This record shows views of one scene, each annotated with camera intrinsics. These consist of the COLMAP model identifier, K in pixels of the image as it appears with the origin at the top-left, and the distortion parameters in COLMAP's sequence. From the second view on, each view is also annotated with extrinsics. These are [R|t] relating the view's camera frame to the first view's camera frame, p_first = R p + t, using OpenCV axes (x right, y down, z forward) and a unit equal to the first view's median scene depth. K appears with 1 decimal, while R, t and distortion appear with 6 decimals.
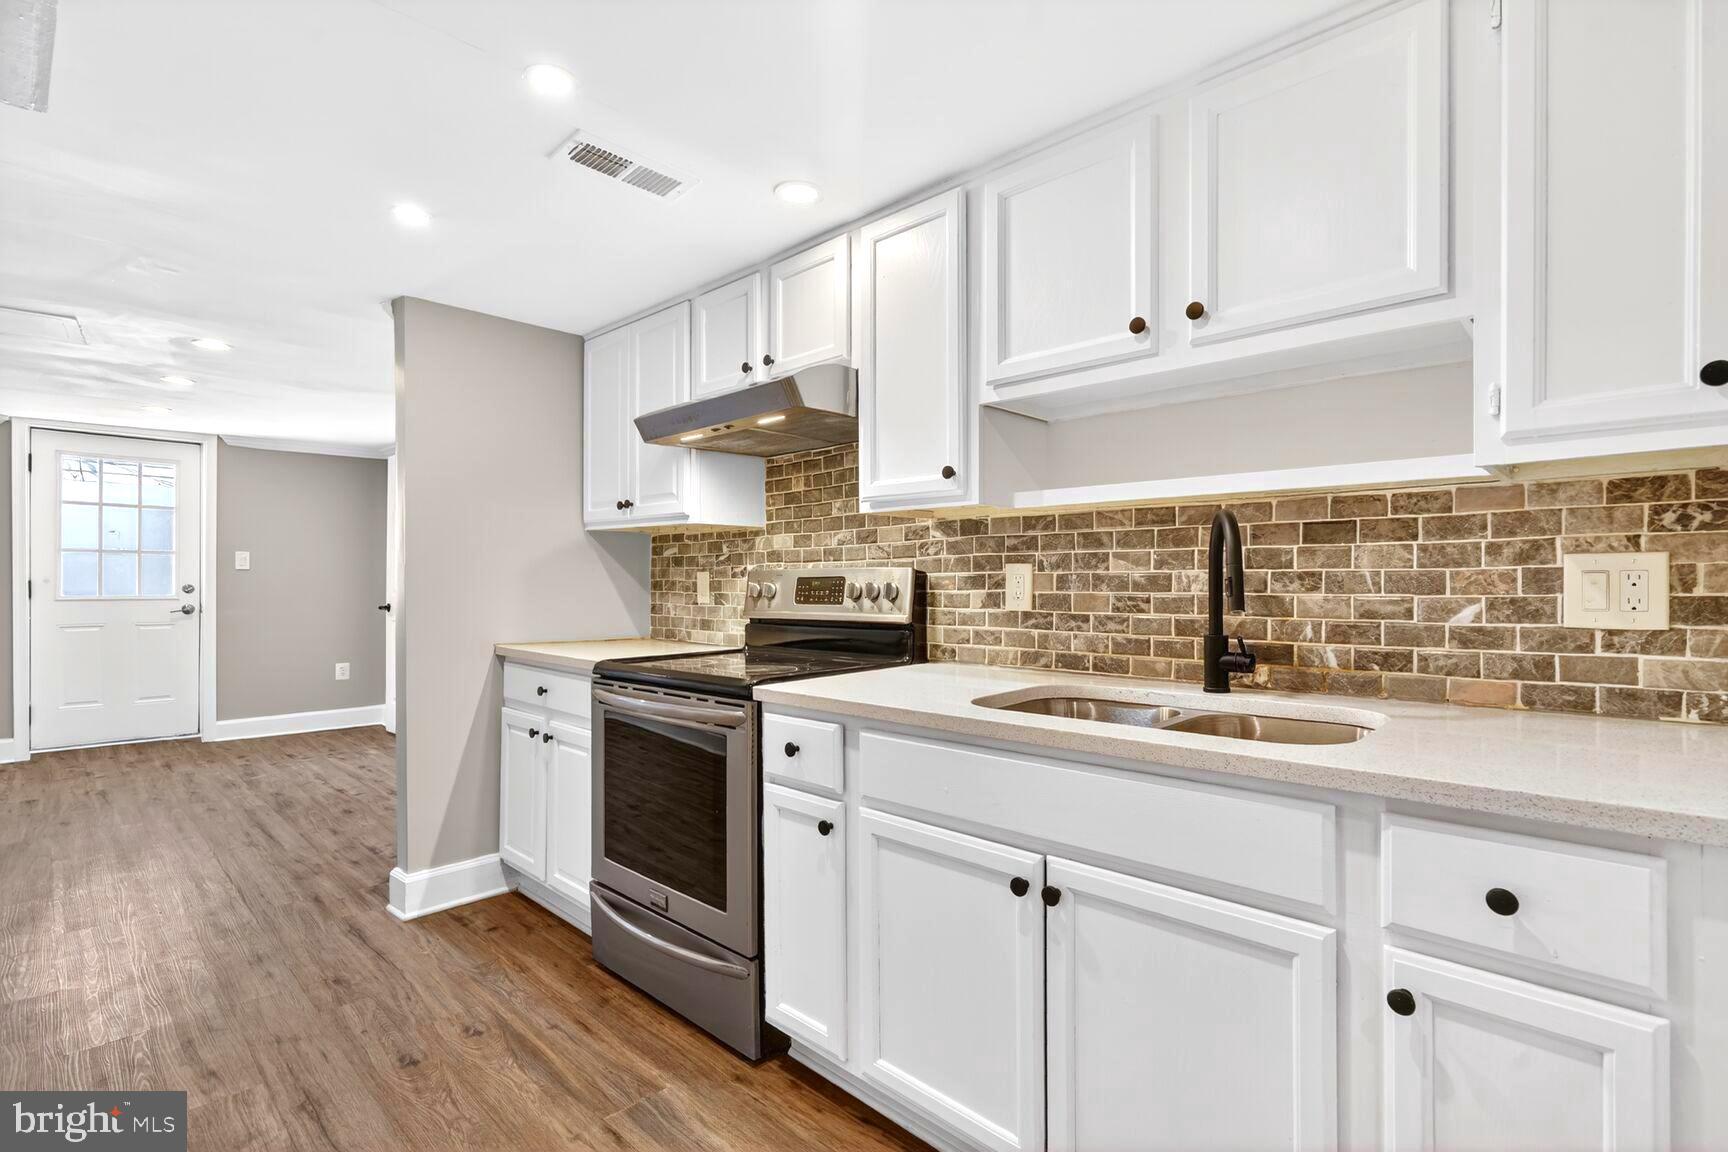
lens RADIAL K [[797.7, 0, 871.2], [0, 797.7, 573.9], [0, 0, 1]] dist [-0.005808, 0.000242]
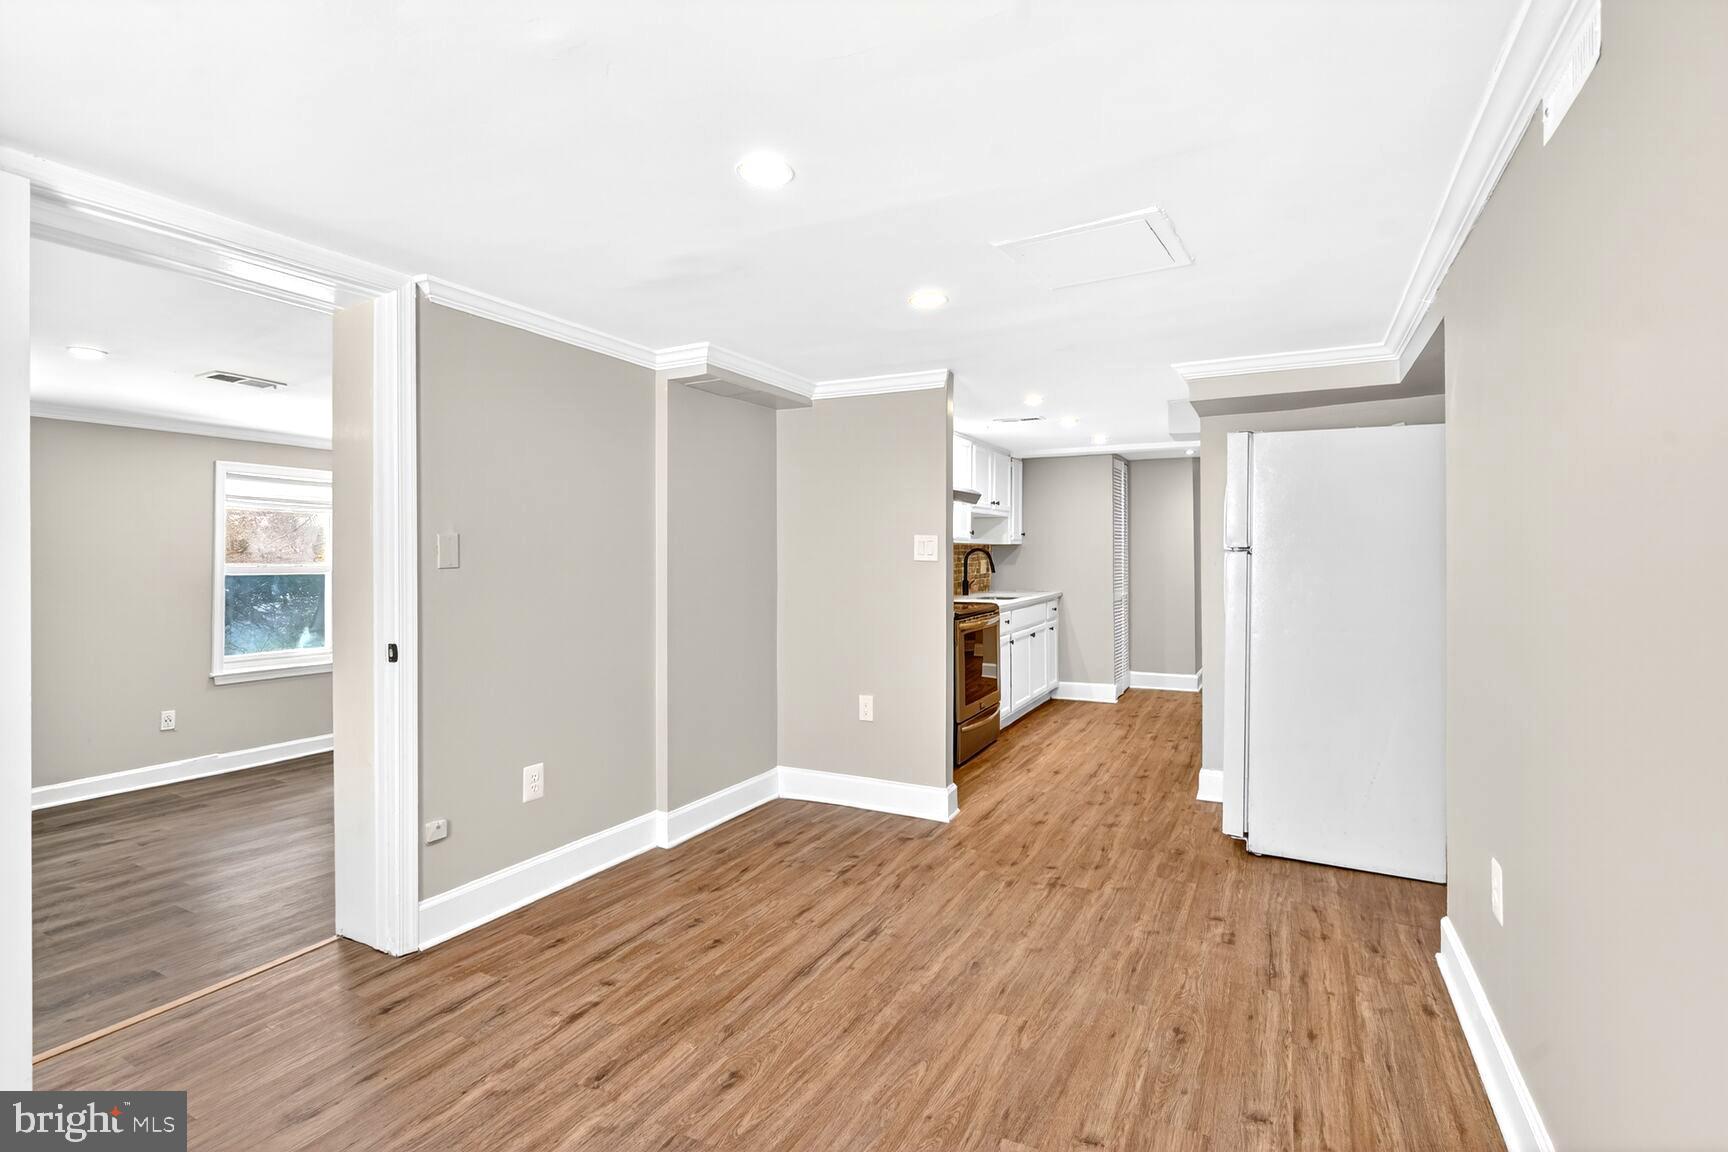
lens RADIAL K [[801.0, 0, 864.2], [0, 801.0, 551.3], [0, 0, 1]] dist [0.001992, 0.000501]
pose [[-0.268497, 0.004902, 0.963268, -0.937948], [-0.007031, 0.999950, -0.007048, -0.013783], [-0.963255, -0.008665, -0.268449, 0.750604]]
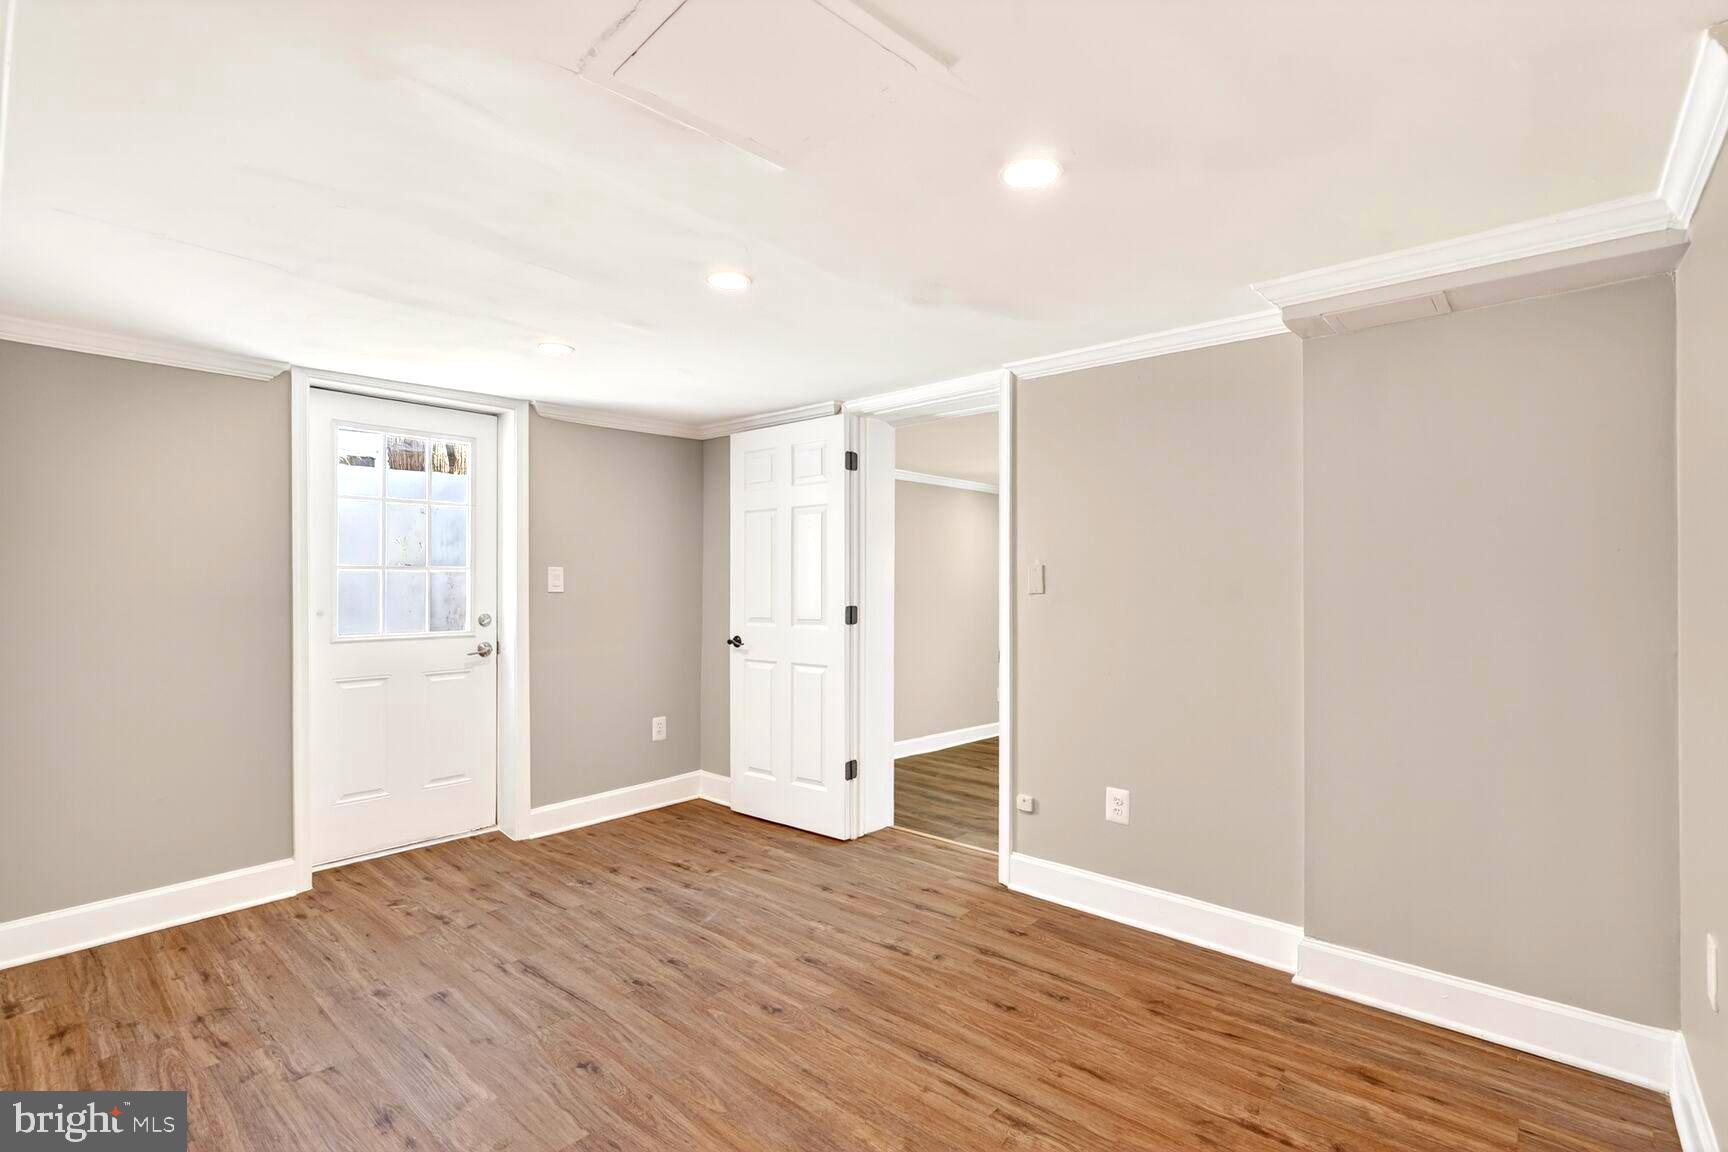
lens RADIAL K [[797.7, 0, 871.2], [0, 797.7, 573.9], [0, 0, 1]] dist [-0.005808, 0.000242]
pose [[0.999258, -0.006483, 0.037953, -0.551559], [0.006593, 0.999974, -0.002792, -0.018446], [-0.037934, 0.003040, 0.999276, 0.286064]]
